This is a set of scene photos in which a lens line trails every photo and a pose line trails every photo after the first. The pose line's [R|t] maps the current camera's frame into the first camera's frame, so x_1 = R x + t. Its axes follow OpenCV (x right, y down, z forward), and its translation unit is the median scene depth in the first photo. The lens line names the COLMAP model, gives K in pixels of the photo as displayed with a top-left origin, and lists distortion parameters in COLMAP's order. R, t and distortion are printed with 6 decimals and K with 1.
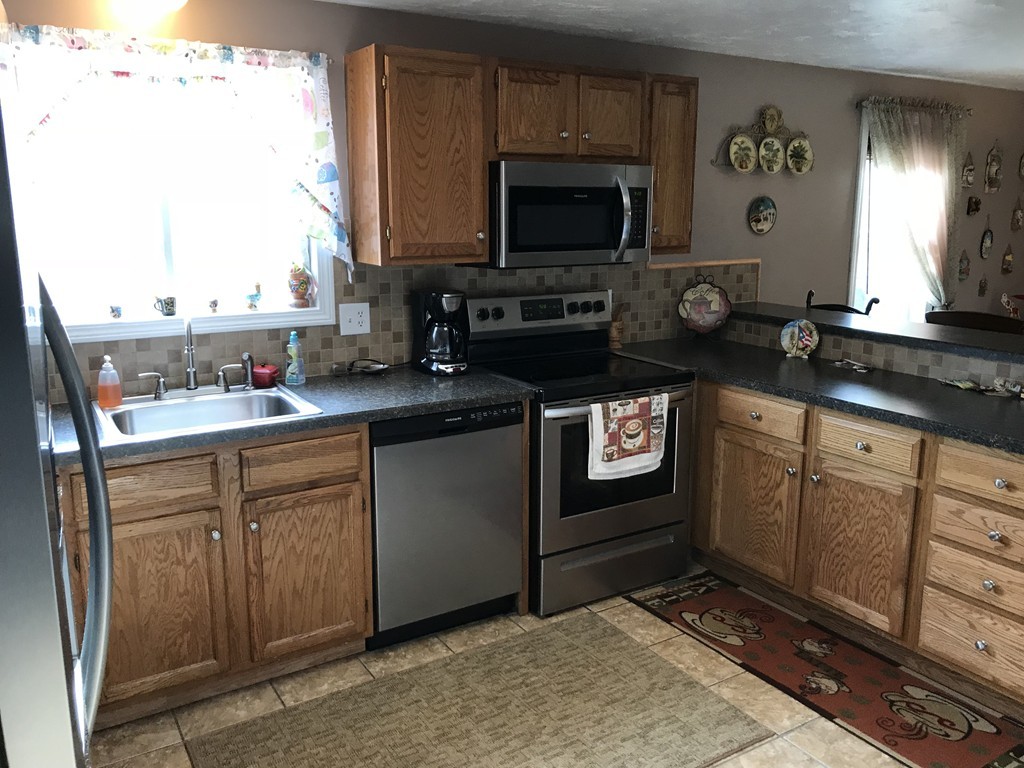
lens RADIAL K [[833.3, 0, 512.0], [0, 833.3, 384.0], [0, 0, 1]] dist [0.005214, -0.002118]
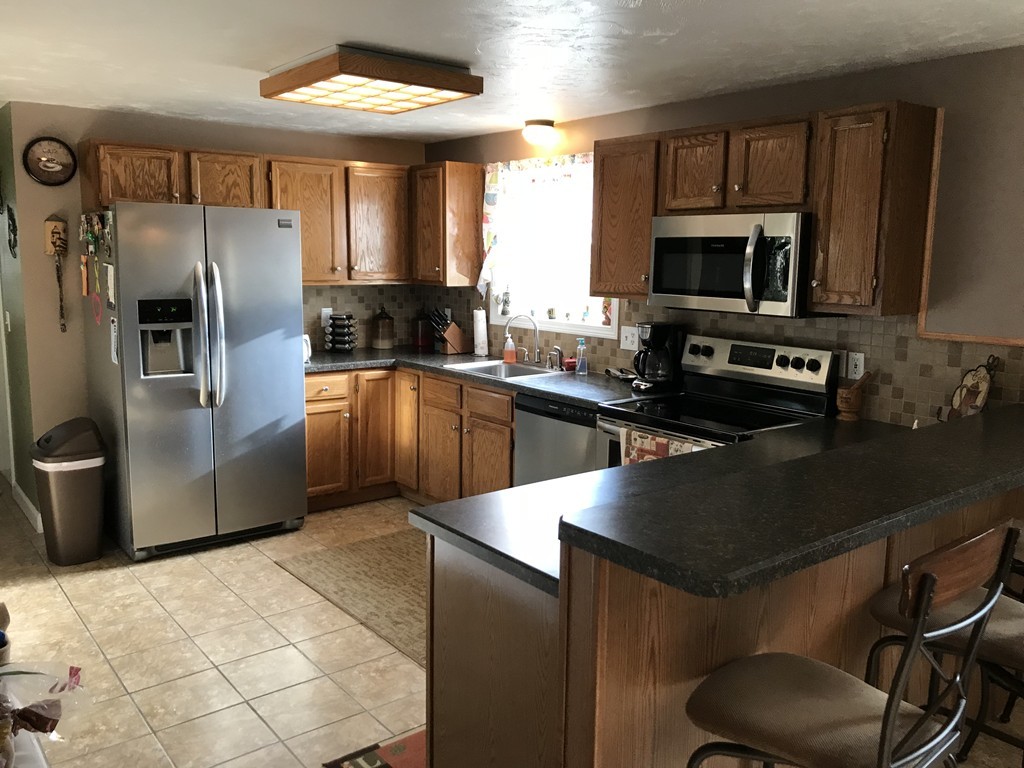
lens RADIAL K [[833.3, 0, 512.0], [0, 833.3, 384.0], [0, 0, 1]] dist [0.005214, -0.002118]
pose [[0.115097, 0.154567, -0.981255, 1.141836], [-0.220469, 0.967158, 0.126486, -0.138433], [0.968579, 0.201778, 0.145394, 0.657951]]
